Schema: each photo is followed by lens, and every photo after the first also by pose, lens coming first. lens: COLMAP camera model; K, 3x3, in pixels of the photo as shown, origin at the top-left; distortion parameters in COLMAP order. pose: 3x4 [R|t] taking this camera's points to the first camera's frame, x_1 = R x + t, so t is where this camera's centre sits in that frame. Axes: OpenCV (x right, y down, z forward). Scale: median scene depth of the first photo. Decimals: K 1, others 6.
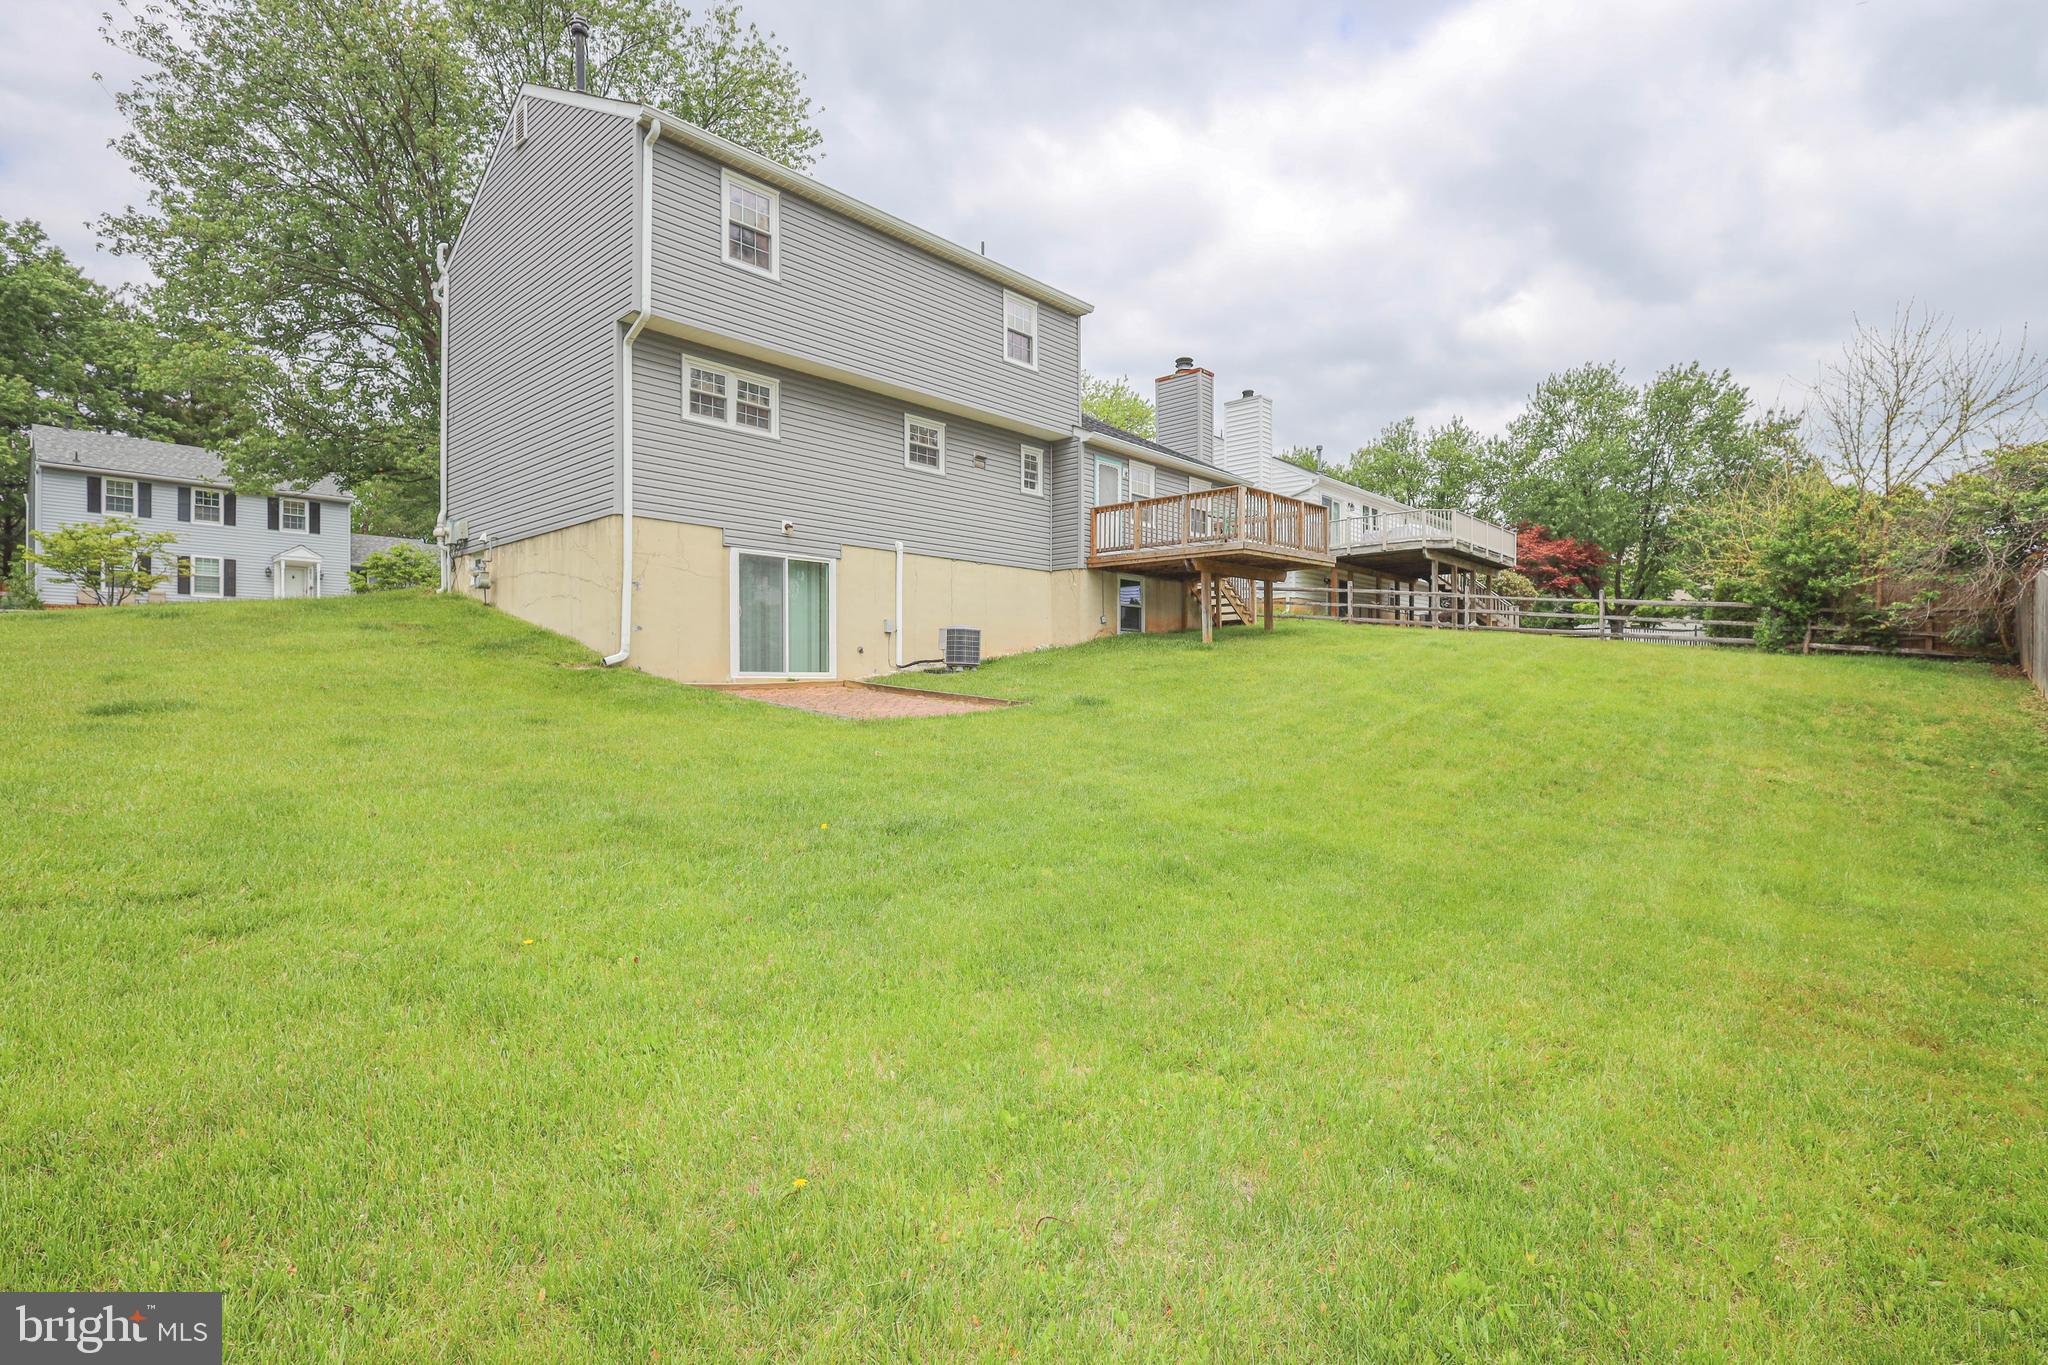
lens RADIAL K [[938.7, 0, 1018.2], [0, 938.7, 680.7], [0, 0, 1]] dist [-0.012077, -0.001206]
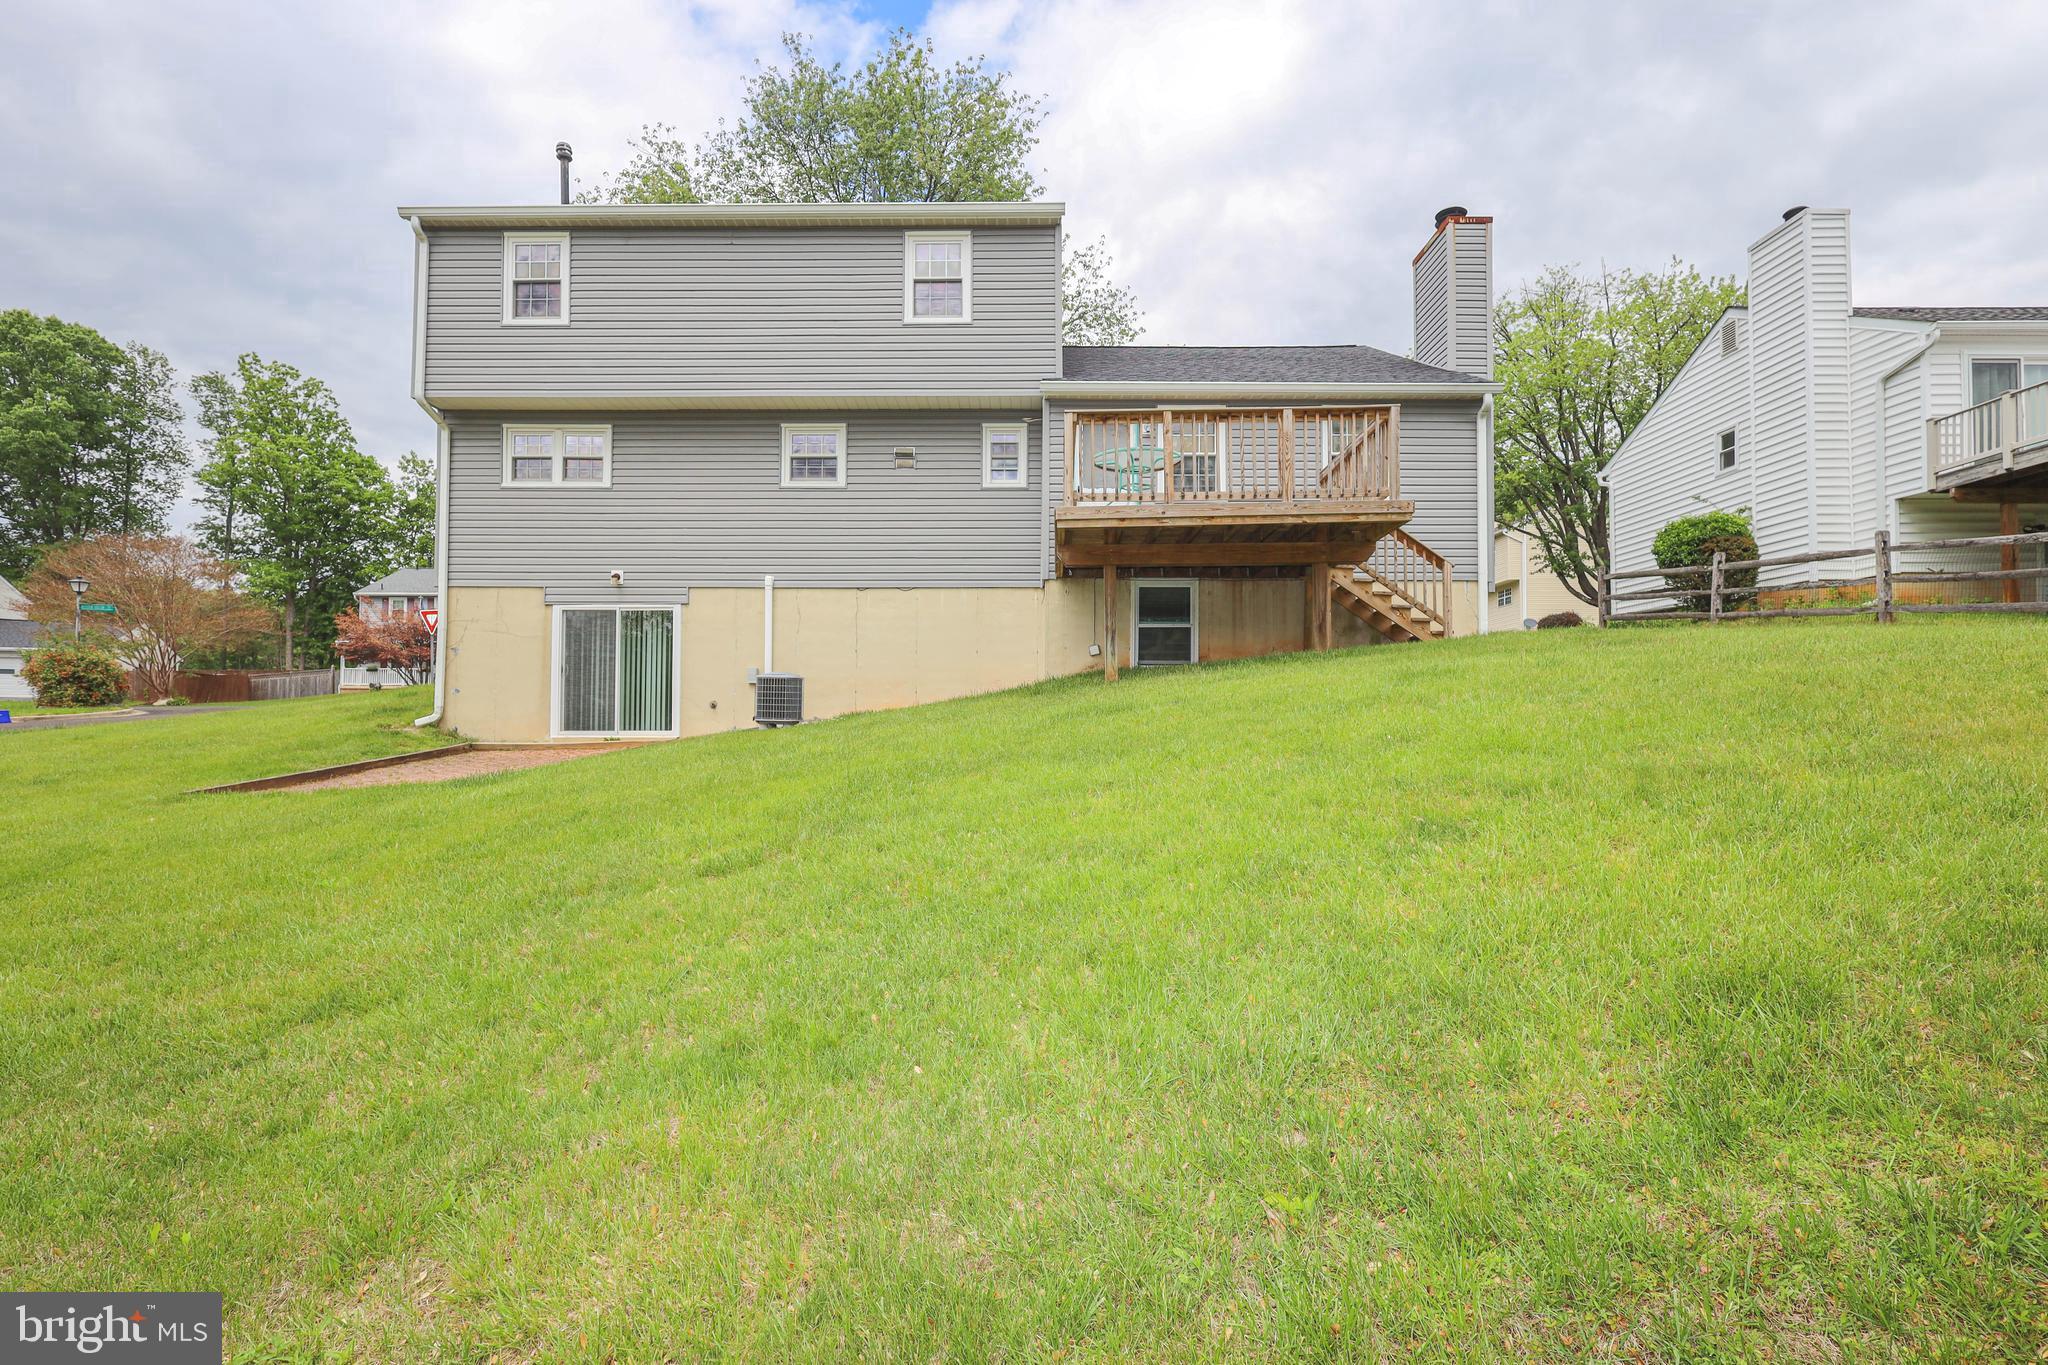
lens RADIAL K [[938.7, 0, 1025.2], [0, 938.7, 688.3], [0, 0, 1]] dist [-0.012077, -0.001206]
pose [[0.691297, -0.016678, -0.722378, 0.716212], [0.002711, 0.999786, -0.020488, -0.031732], [0.722566, 0.012205, 0.691195, 0.648211]]
